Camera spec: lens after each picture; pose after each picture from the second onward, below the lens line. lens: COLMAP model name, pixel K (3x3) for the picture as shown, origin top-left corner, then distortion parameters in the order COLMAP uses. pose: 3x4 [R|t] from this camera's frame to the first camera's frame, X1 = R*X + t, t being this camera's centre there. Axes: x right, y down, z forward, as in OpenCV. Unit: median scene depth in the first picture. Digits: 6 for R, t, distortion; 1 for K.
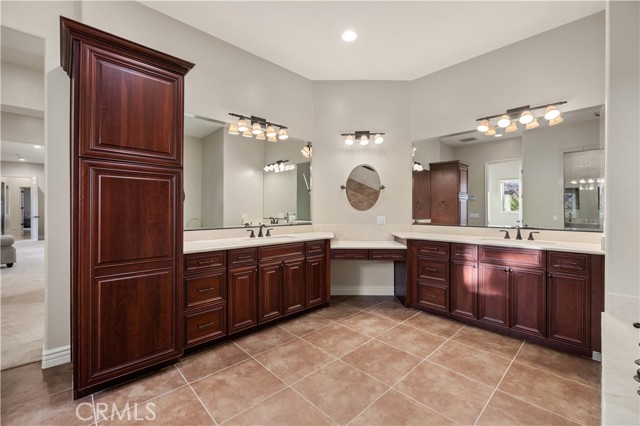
lens RADIAL K [[269.7, 0, 320.1], [0, 269.7, 210.7], [0, 0, 1]] dist [0.006810, -0.000737]
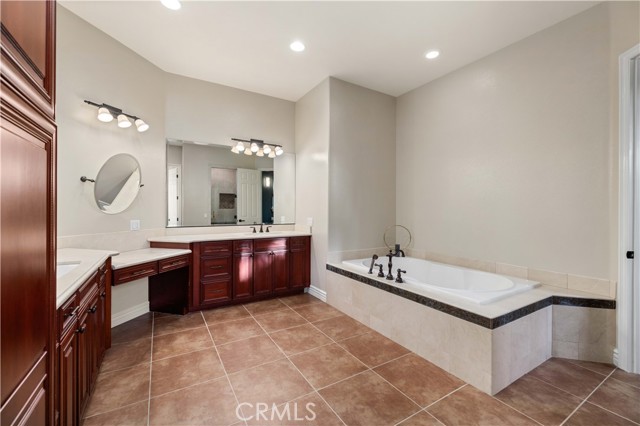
lens RADIAL K [[269.7, 0, 320.9], [0, 269.7, 210.5], [0, 0, 1]] dist [0.006810, -0.000737]
pose [[0.217787, -0.004869, 0.975984, -0.627716], [-0.006323, 0.999960, 0.006400, -0.024343], [-0.975976, -0.007565, 0.217747, 0.392640]]
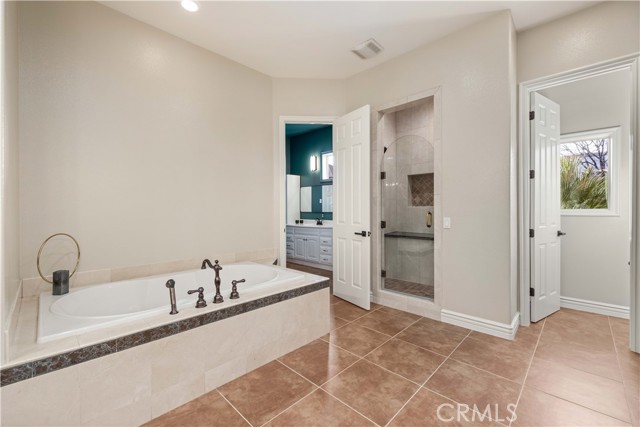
lens RADIAL K [[269.7, 0, 319.9], [0, 269.7, 213.1], [0, 0, 1]] dist [0.006810, -0.000737]
pose [[-0.999189, 0.000259, -0.040276, 0.209313], [0.000014, 0.999981, 0.006096, 0.001666], [0.040277, 0.006090, -0.999170, 1.106177]]
